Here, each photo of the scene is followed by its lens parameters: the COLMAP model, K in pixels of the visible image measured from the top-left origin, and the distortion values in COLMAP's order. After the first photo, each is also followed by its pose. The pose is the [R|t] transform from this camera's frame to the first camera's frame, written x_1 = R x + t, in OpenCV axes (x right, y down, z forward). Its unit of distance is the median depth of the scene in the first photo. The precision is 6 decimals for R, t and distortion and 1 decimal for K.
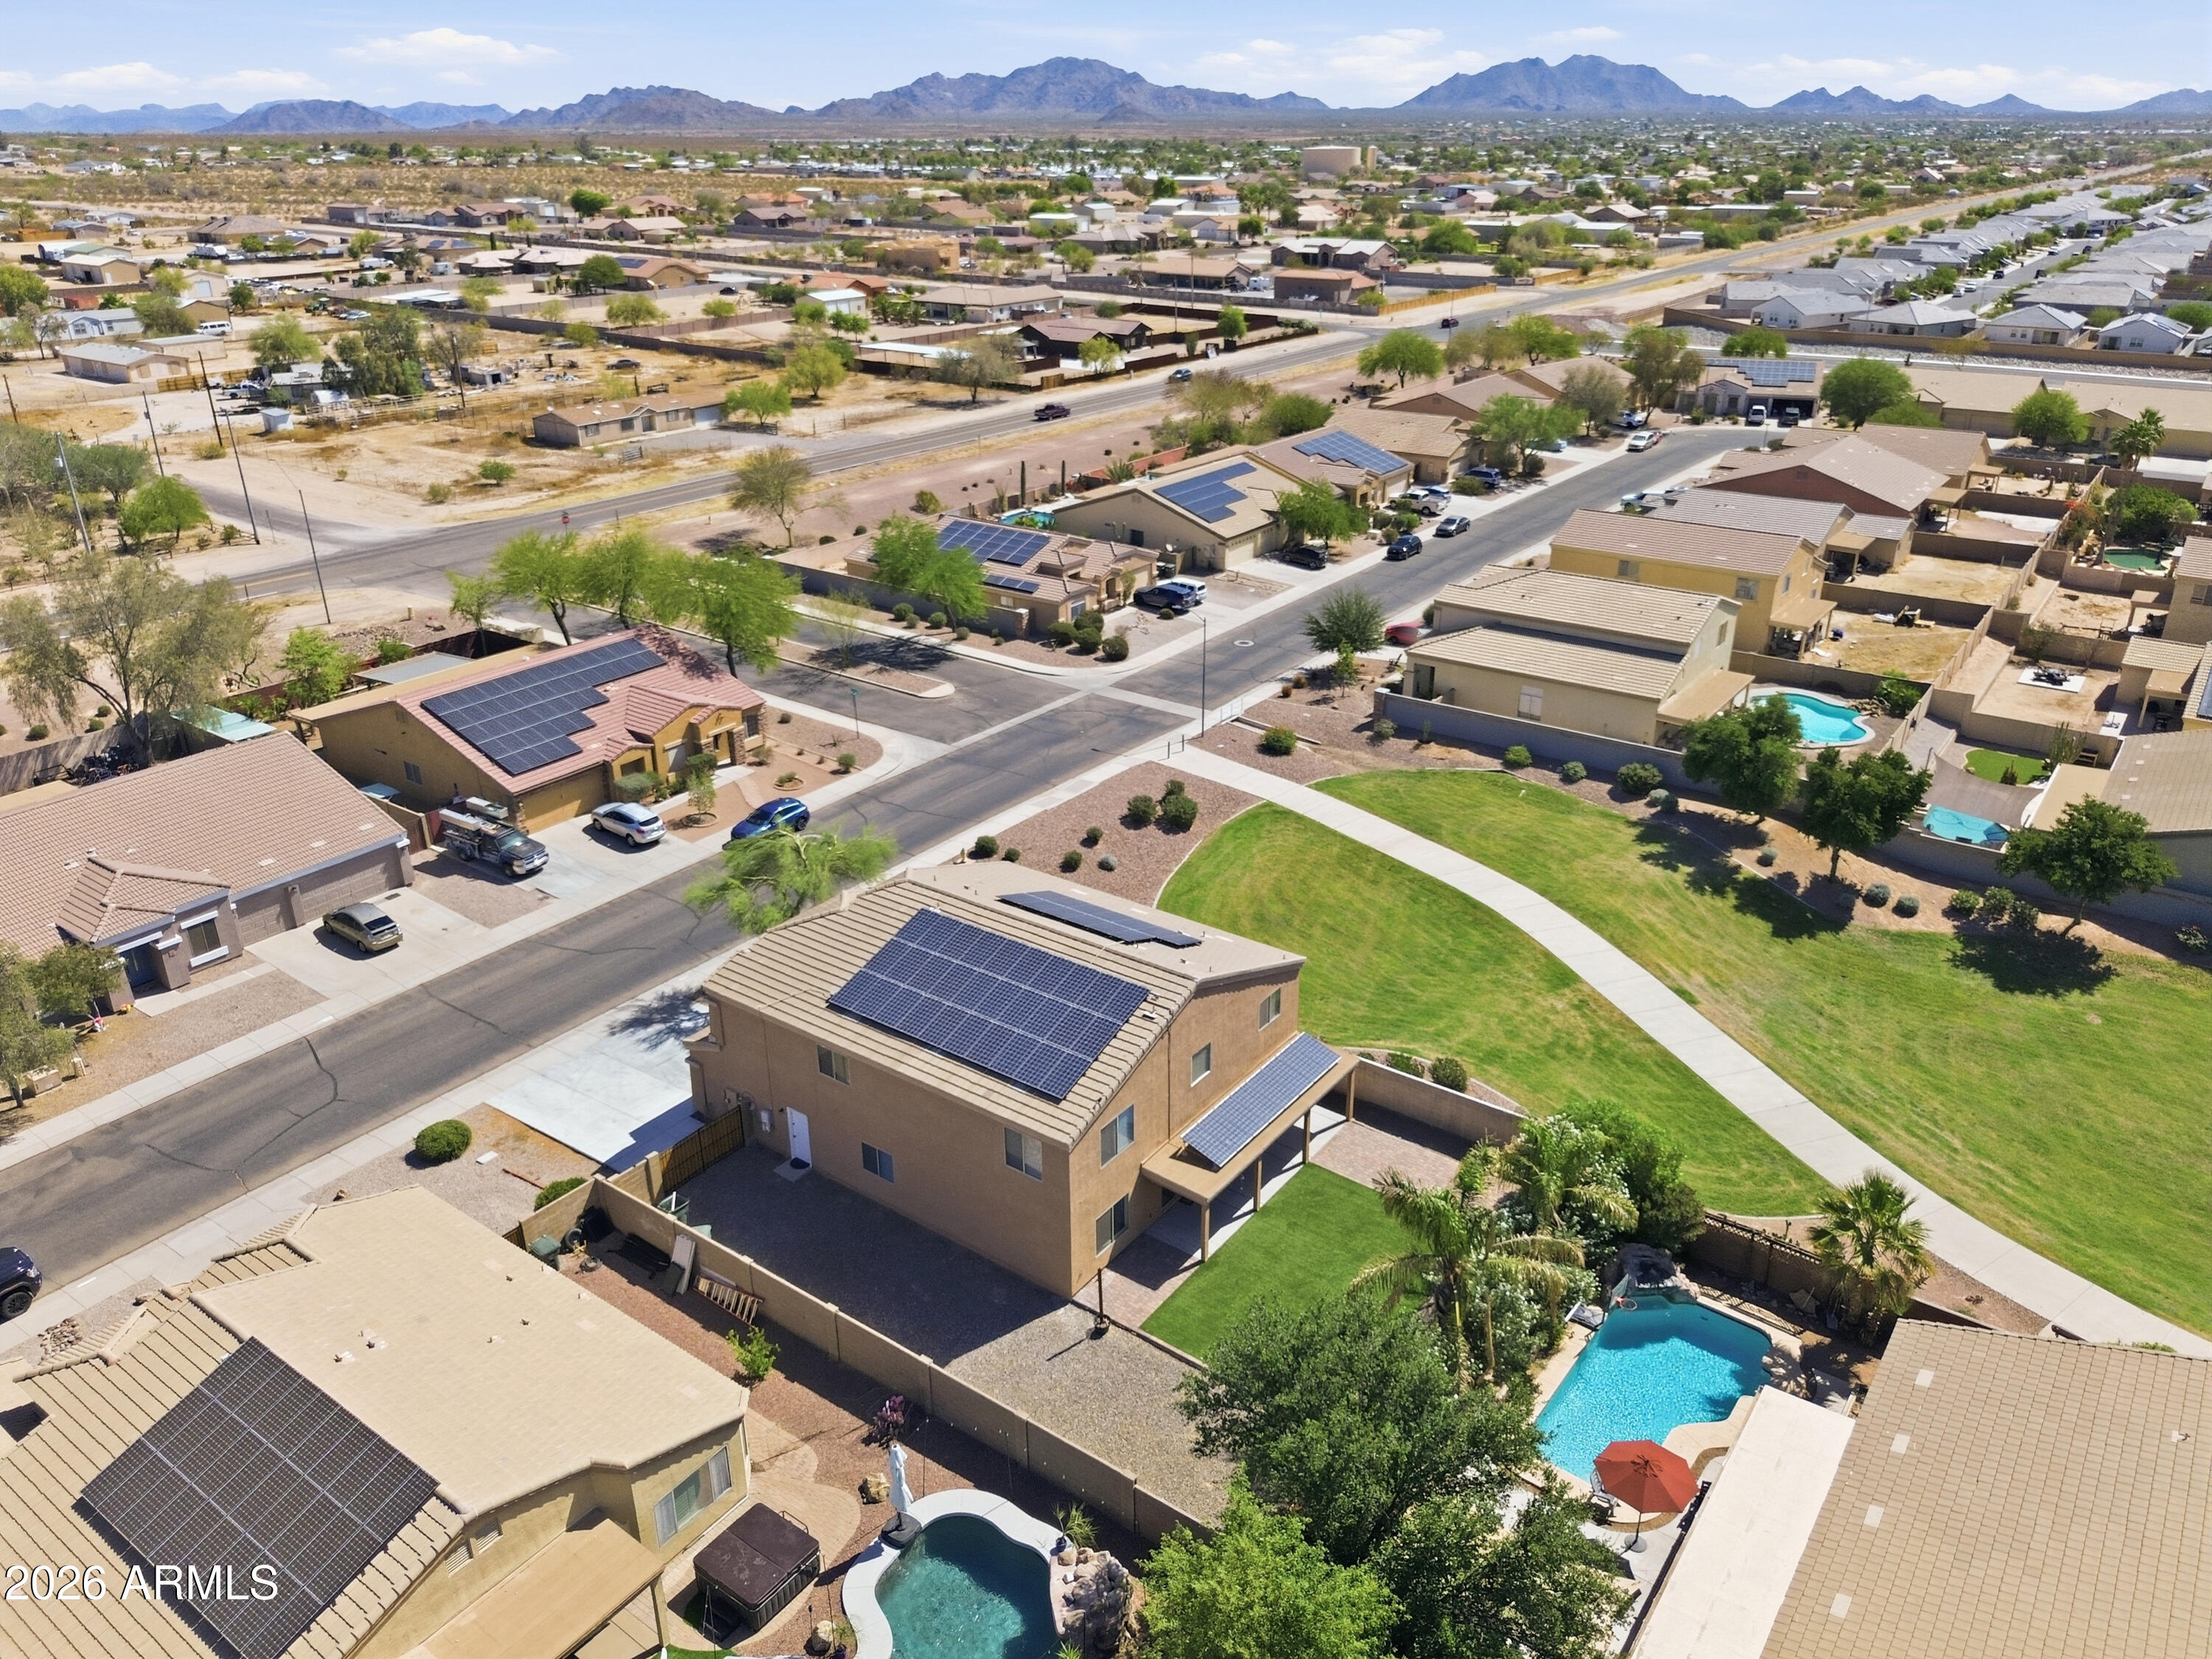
lens RADIAL K [[1582.7, 0, 1106.0], [0, 1582.7, 829.5], [0, 0, 1]] dist [0.058772, -0.058538]
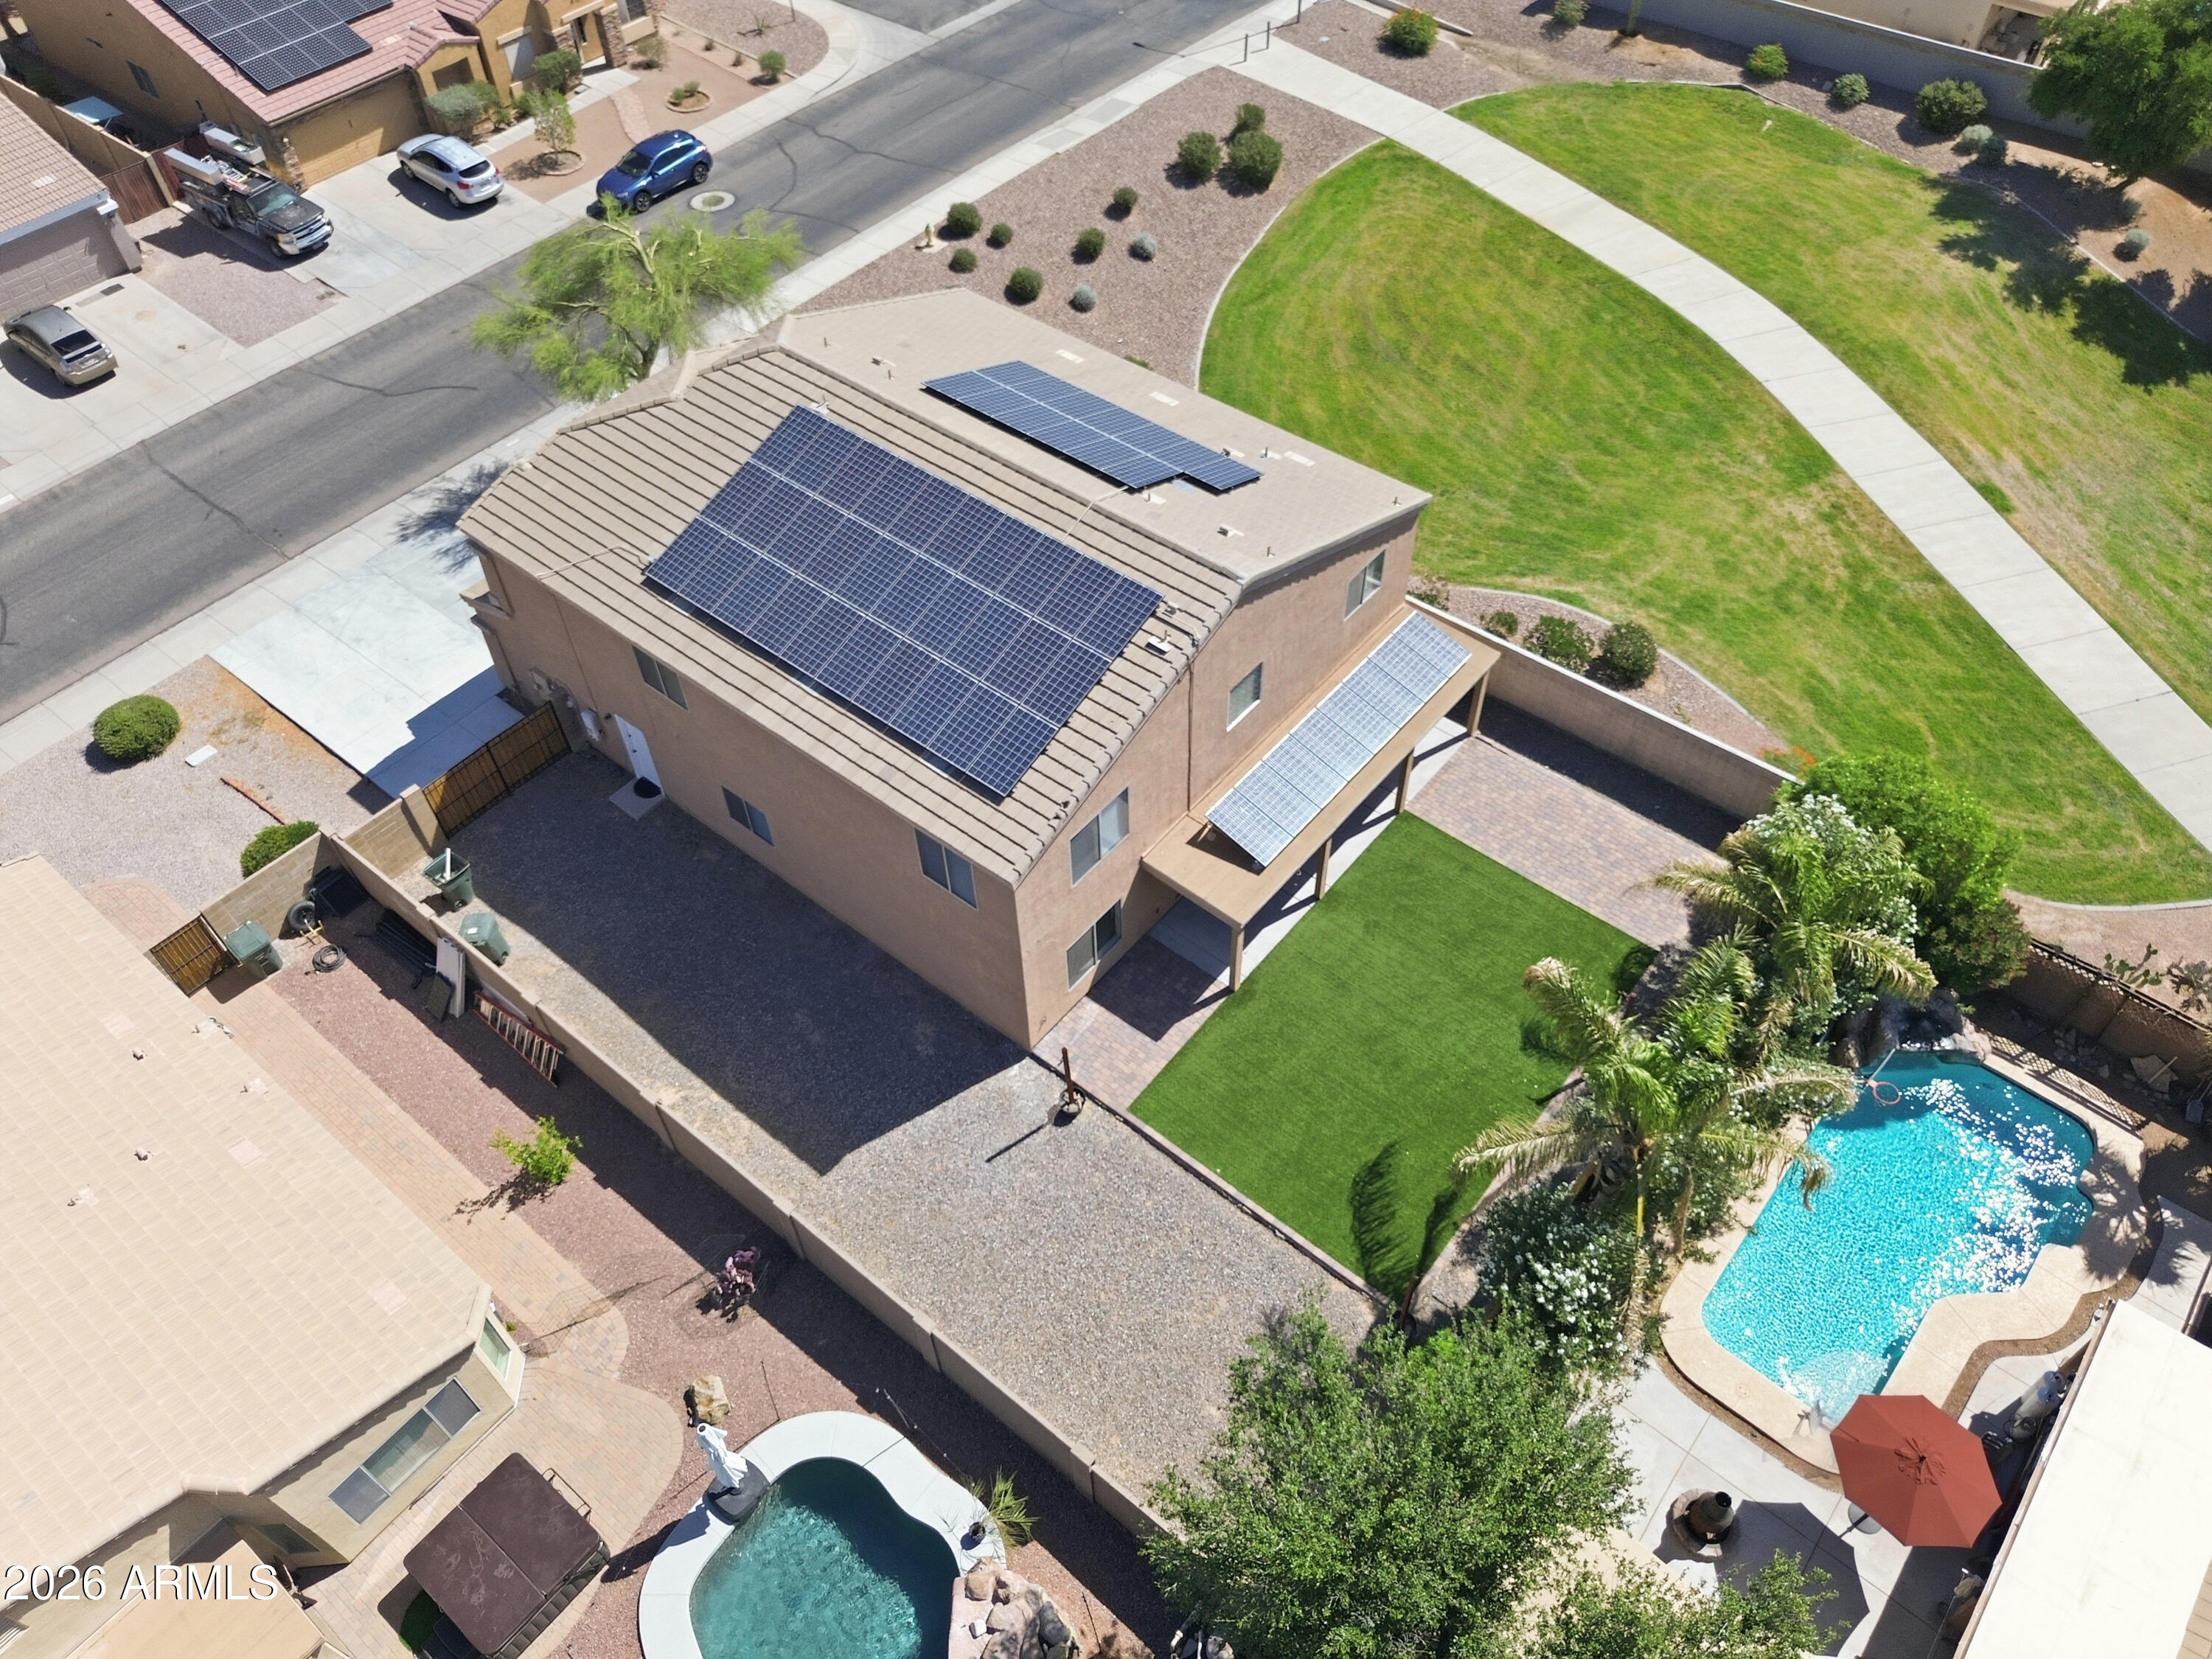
lens RADIAL K [[1582.7, 0, 1106.0], [0, 1582.7, 829.5], [0, 0, 1]] dist [0.058772, -0.058538]
pose [[0.998692, 0.029561, -0.041722, 0.023594], [-0.009028, 0.905069, 0.425170, -0.048273], [0.050330, -0.424237, 0.904151, 0.297721]]
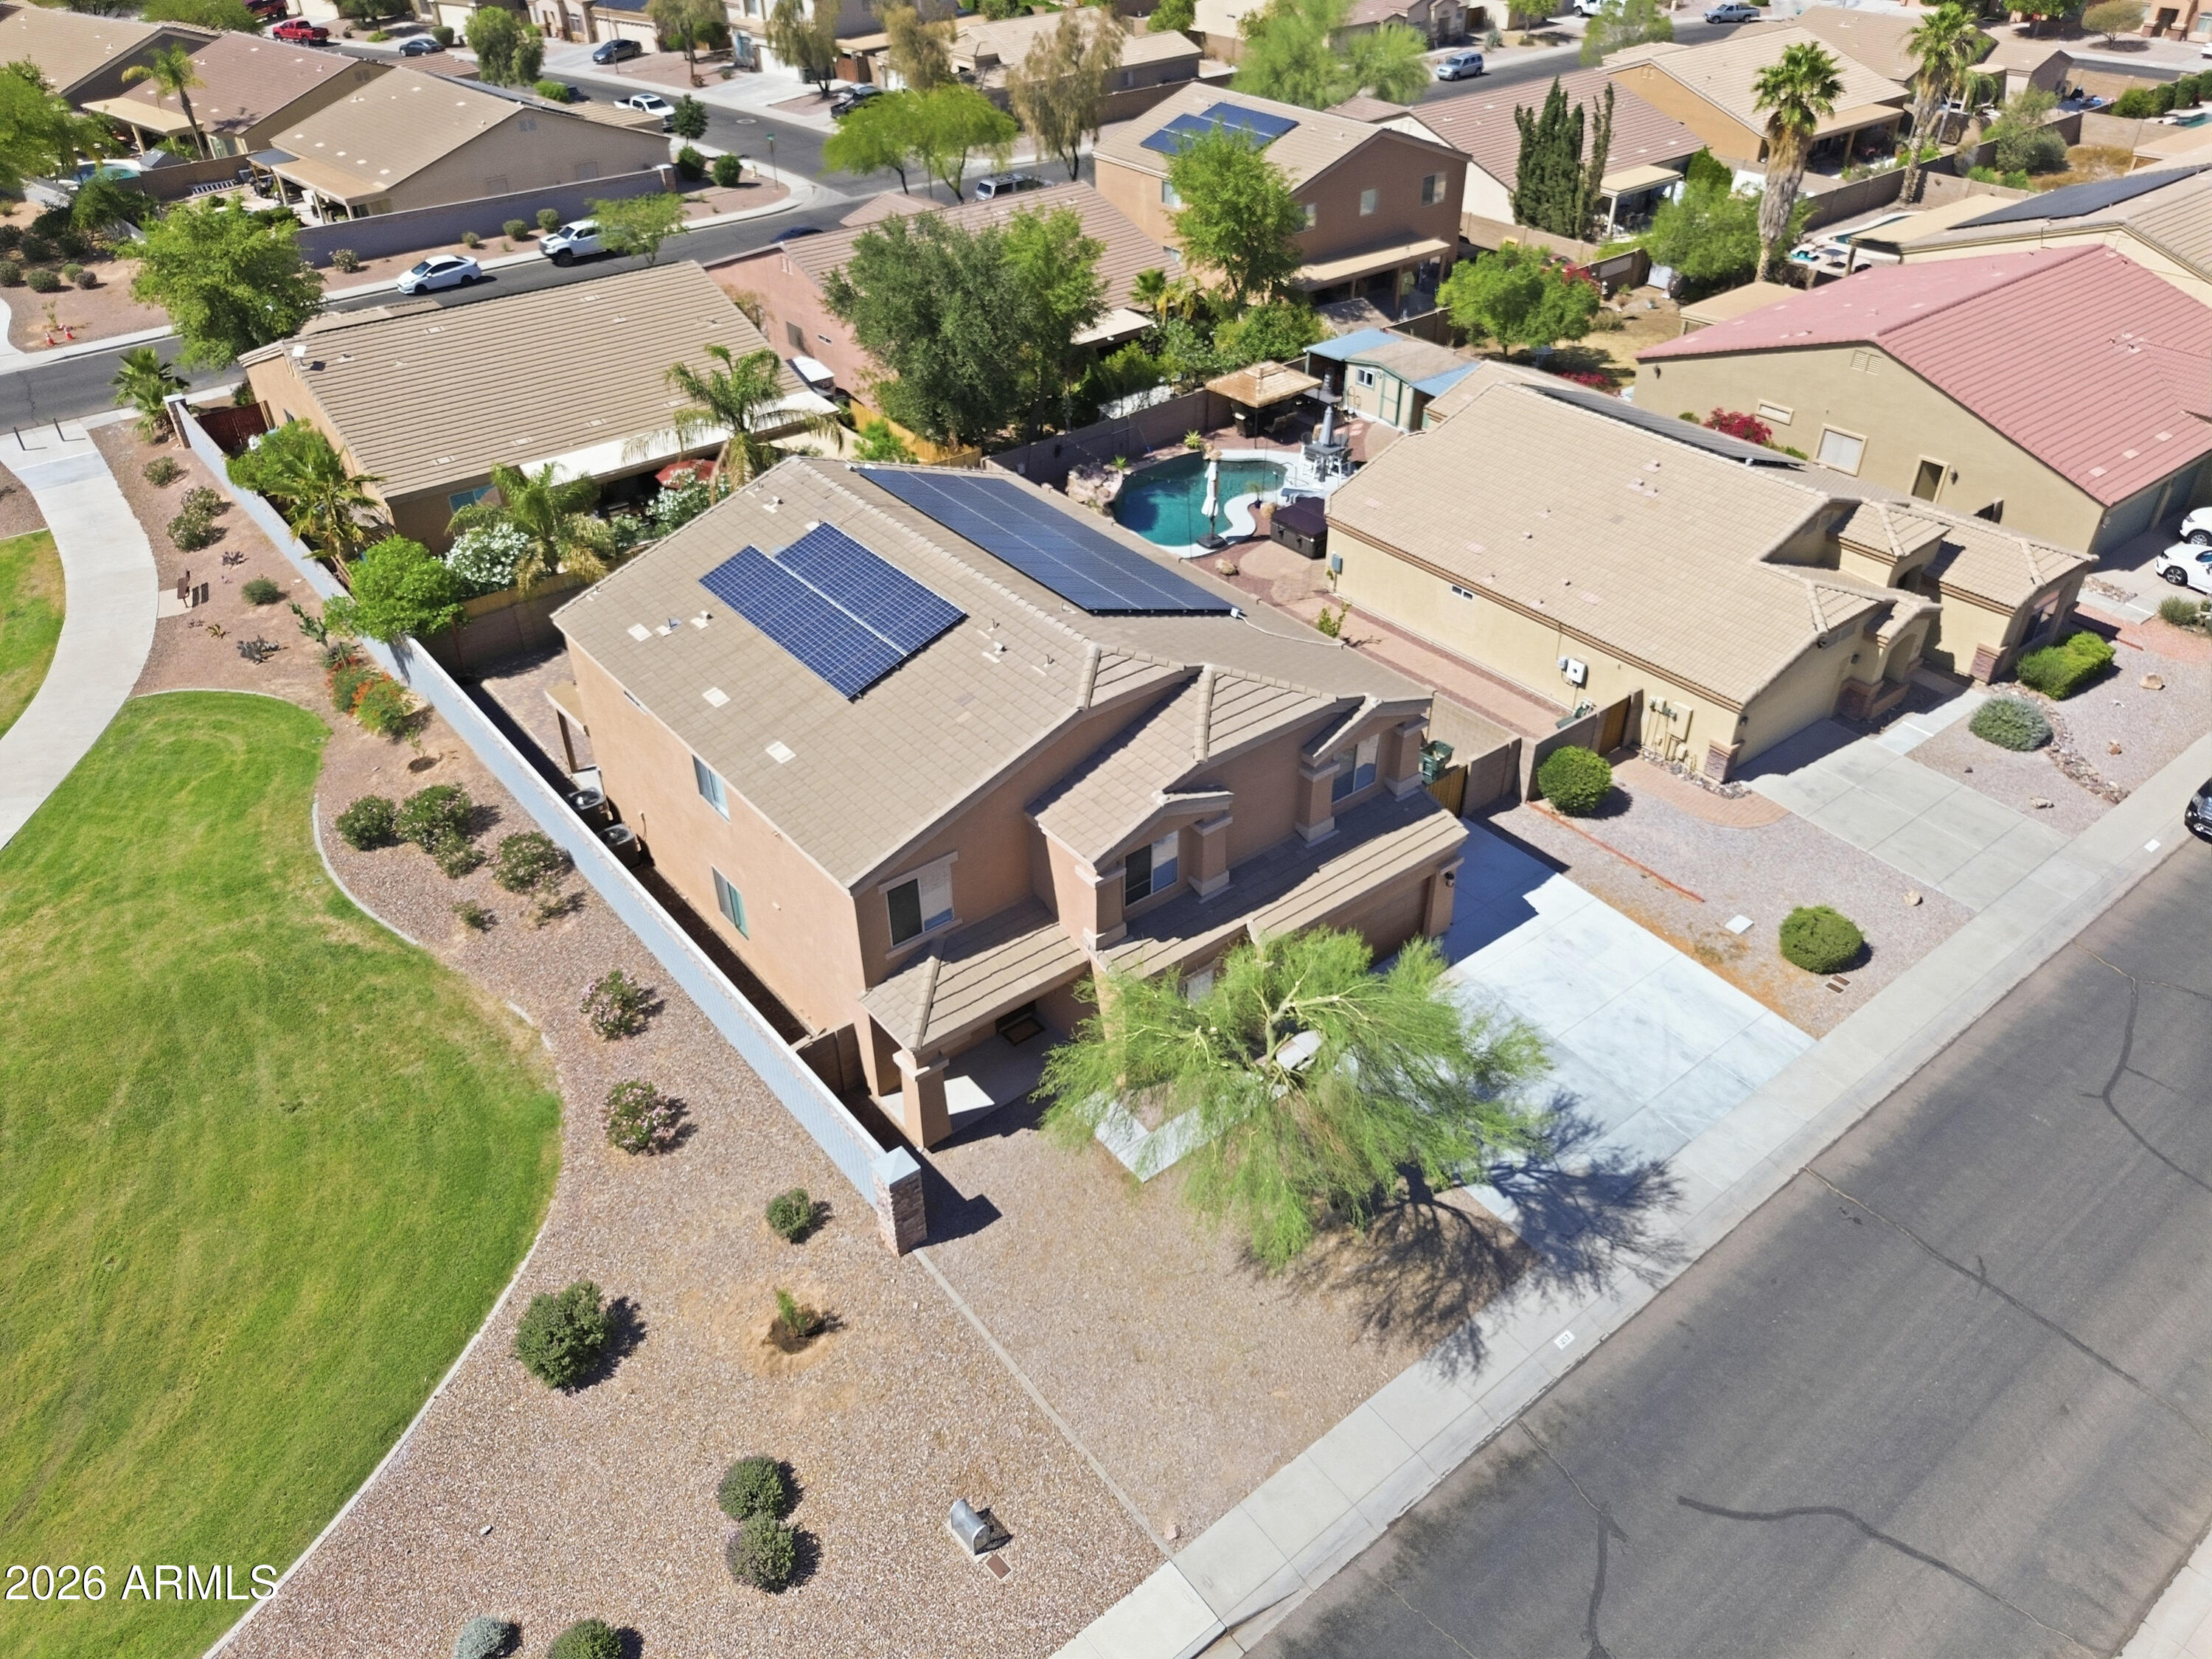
lens RADIAL K [[1584.2, 0, 1106.0], [0, 1584.2, 829.5], [0, 0, 1]] dist [0.011831, -0.000272]
pose [[-0.965334, -0.142036, 0.218990, -0.208154], [0.117328, 0.513325, 0.850136, -0.330950], [-0.233163, 0.846359, -0.478865, 1.052776]]
